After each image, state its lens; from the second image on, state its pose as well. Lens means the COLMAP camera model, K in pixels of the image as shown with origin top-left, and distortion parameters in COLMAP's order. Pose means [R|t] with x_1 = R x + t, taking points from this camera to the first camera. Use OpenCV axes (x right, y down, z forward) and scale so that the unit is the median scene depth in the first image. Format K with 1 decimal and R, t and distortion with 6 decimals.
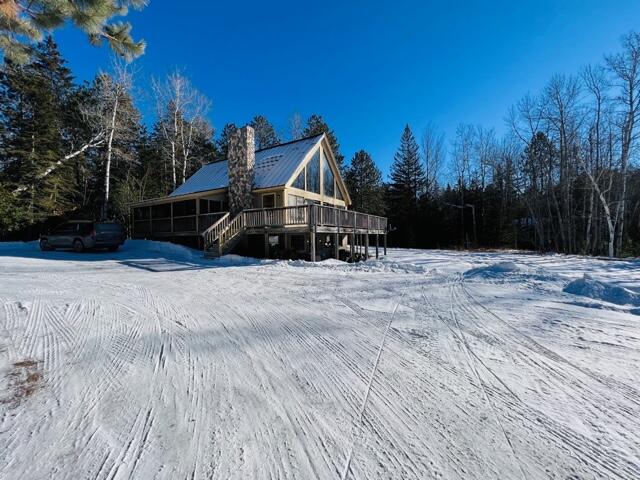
lens RADIAL K [[258.7, 0, 320.0], [0, 258.7, 240.0], [0, 0, 1]] dist [0.000696, 0.000065]
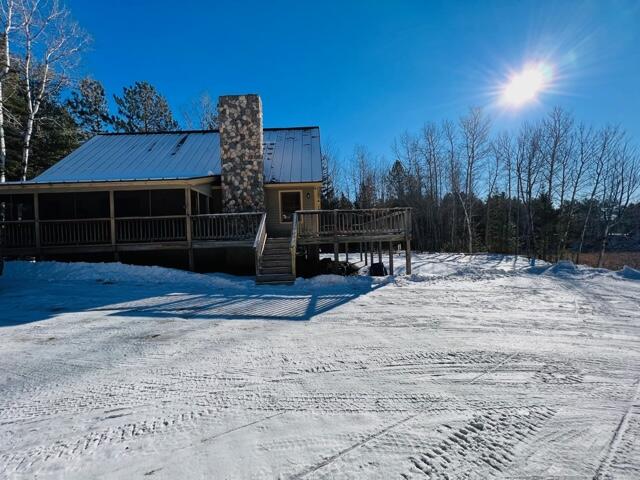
lens RADIAL K [[254.4, 0, 320.0], [0, 254.4, 240.0], [0, 0, 1]] dist [0.000305, 0.000072]
pose [[0.831605, -0.022893, 0.554895, -0.527875], [0.036265, 0.999256, -0.013124, -0.018437], [-0.554182, 0.031037, 0.831817, 0.315619]]
